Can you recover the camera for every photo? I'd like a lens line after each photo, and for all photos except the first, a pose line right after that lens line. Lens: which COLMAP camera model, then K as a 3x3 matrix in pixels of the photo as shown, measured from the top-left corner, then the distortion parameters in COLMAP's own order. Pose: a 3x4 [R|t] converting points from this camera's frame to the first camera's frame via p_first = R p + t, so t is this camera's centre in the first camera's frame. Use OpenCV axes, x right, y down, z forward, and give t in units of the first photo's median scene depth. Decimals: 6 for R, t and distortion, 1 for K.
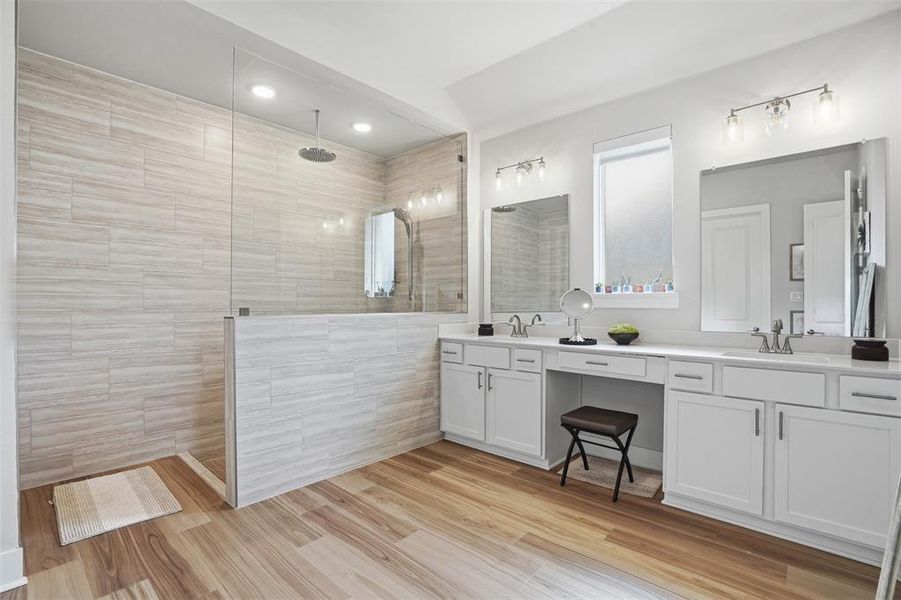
lens RADIAL K [[423.4, 0, 445.8], [0, 423.4, 307.4], [0, 0, 1]] dist [-0.060817, 0.027266]
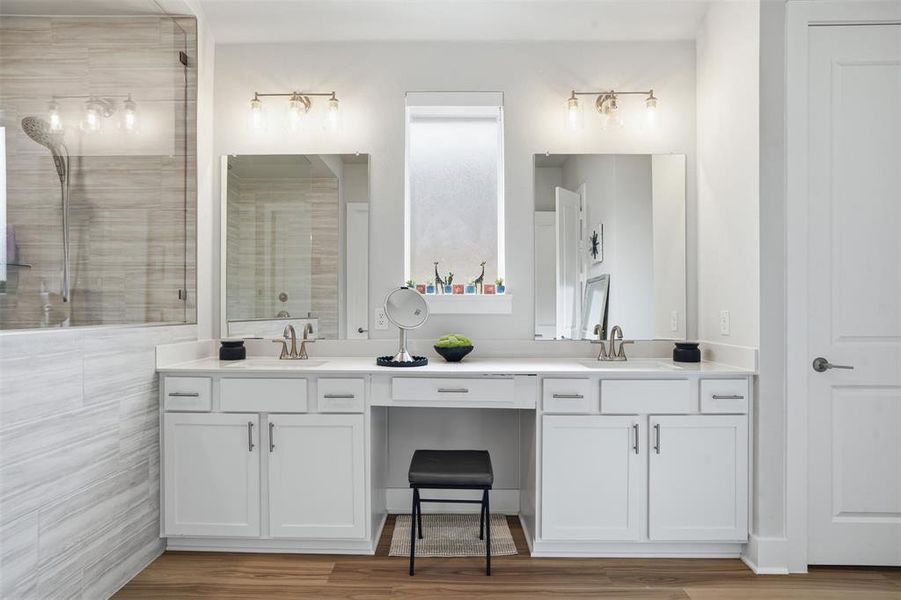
lens RADIAL K [[508.1, 0, 449.6], [0, 508.1, 310.8], [0, 0, 1]] dist [-0.045003, 0.032714]
pose [[0.745649, -0.004218, 0.666325, -0.171887], [0.005277, 0.999986, 0.000426, -0.003850], [-0.666318, 0.003199, 0.745661, 0.263909]]
